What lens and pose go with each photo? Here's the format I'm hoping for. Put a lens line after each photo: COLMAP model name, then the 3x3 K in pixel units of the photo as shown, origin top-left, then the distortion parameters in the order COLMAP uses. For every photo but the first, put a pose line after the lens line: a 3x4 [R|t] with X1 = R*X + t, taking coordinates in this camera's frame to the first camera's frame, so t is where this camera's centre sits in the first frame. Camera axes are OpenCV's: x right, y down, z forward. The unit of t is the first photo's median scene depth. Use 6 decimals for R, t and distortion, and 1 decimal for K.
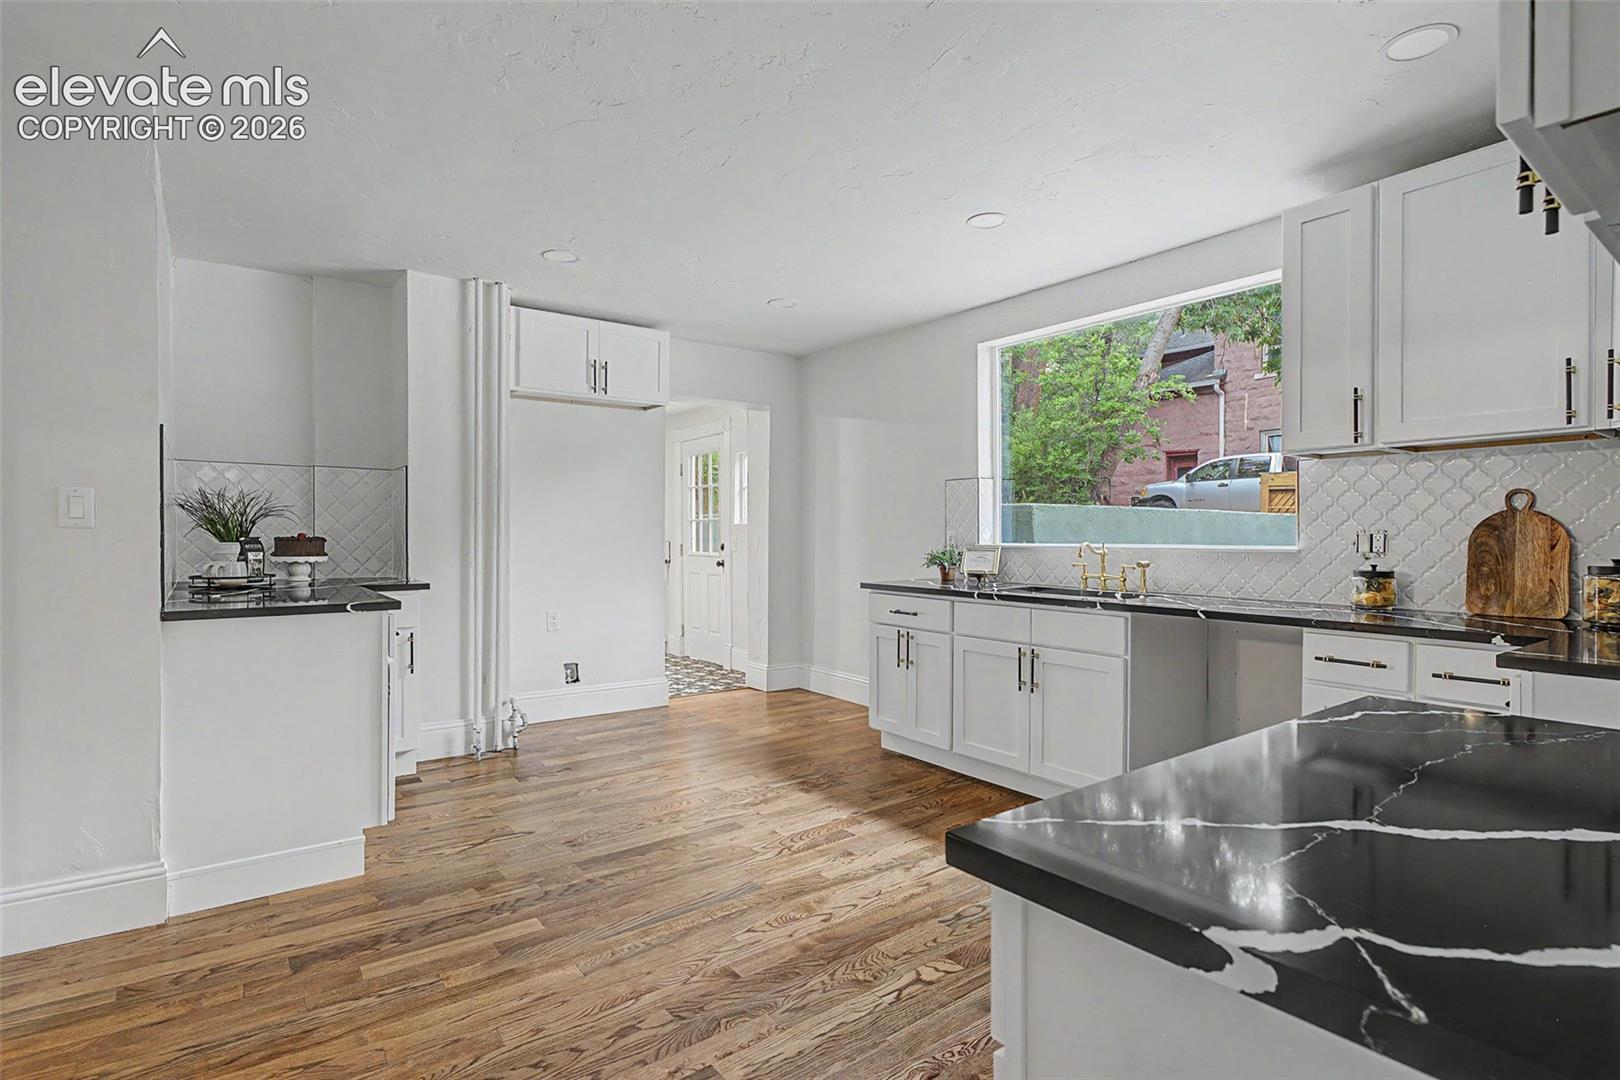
lens RADIAL K [[803.1, 0, 812.3], [0, 803.1, 538.0], [0, 0, 1]] dist [0.004728, -0.002939]
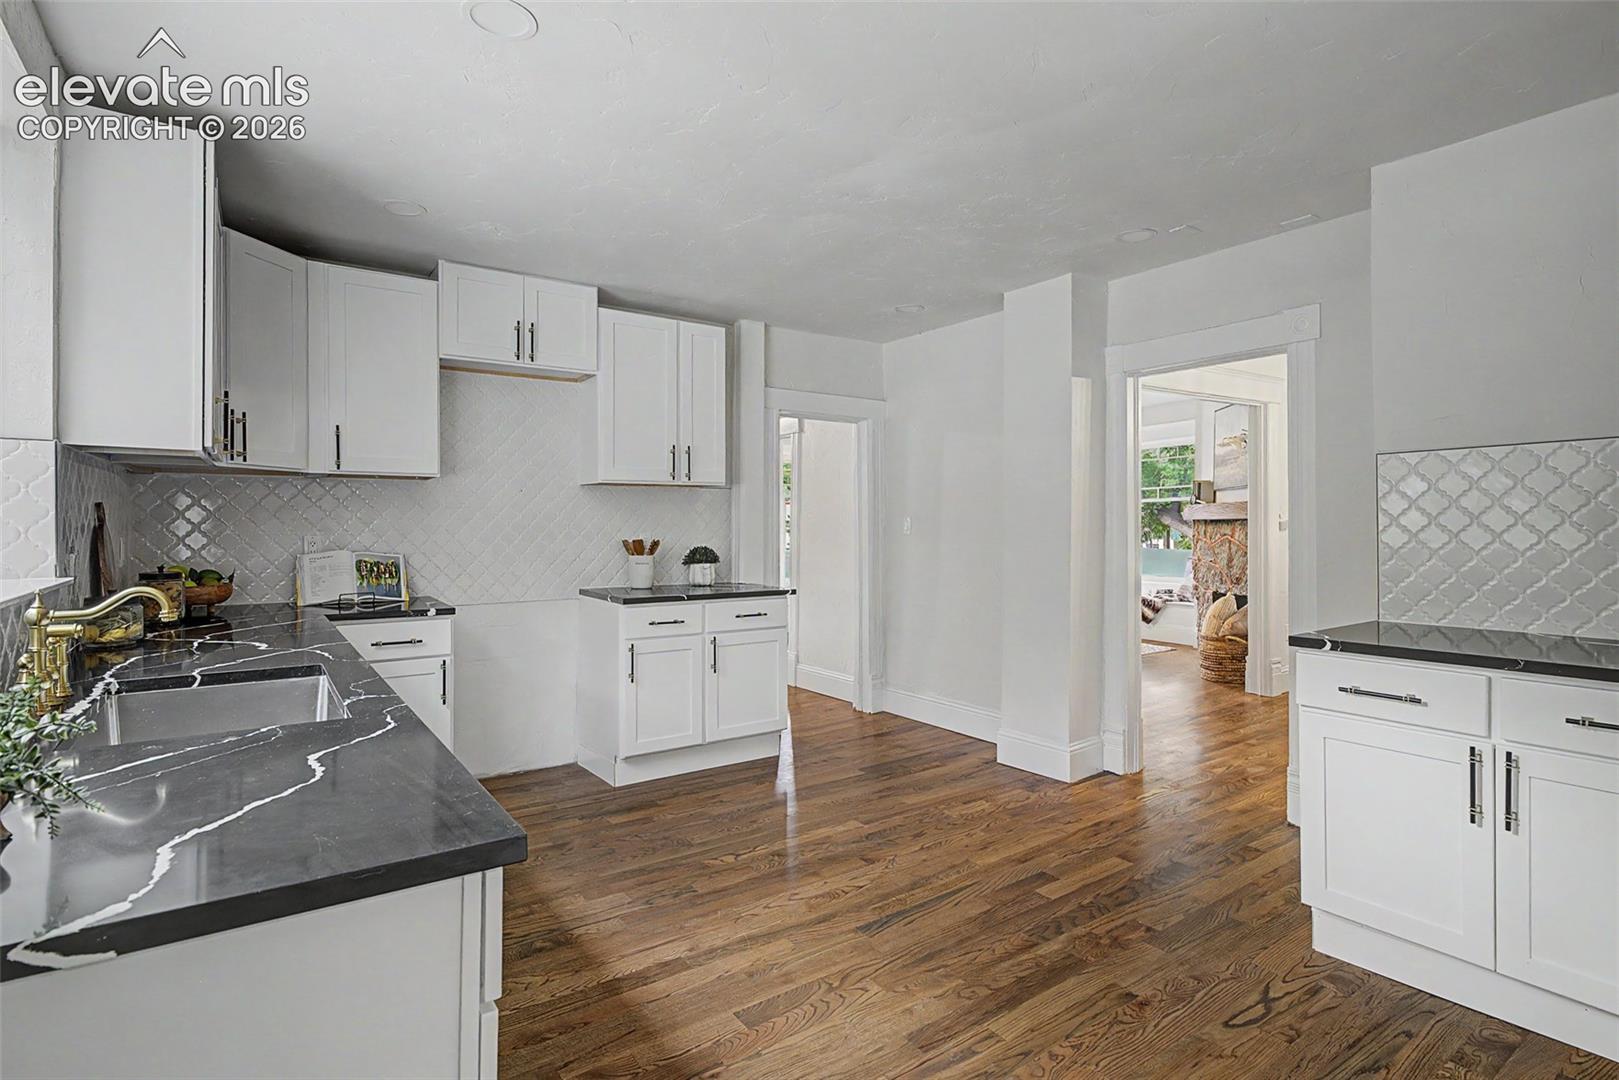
lens RADIAL K [[802.6, 0, 812.1], [0, 802.6, 530.2], [0, 0, 1]] dist [0.004728, -0.002939]
pose [[-0.999443, -0.003760, 0.033151, -0.046028], [-0.003555, 0.999974, 0.006244, -0.049985], [-0.033173, 0.006122, -0.999431, 2.258269]]
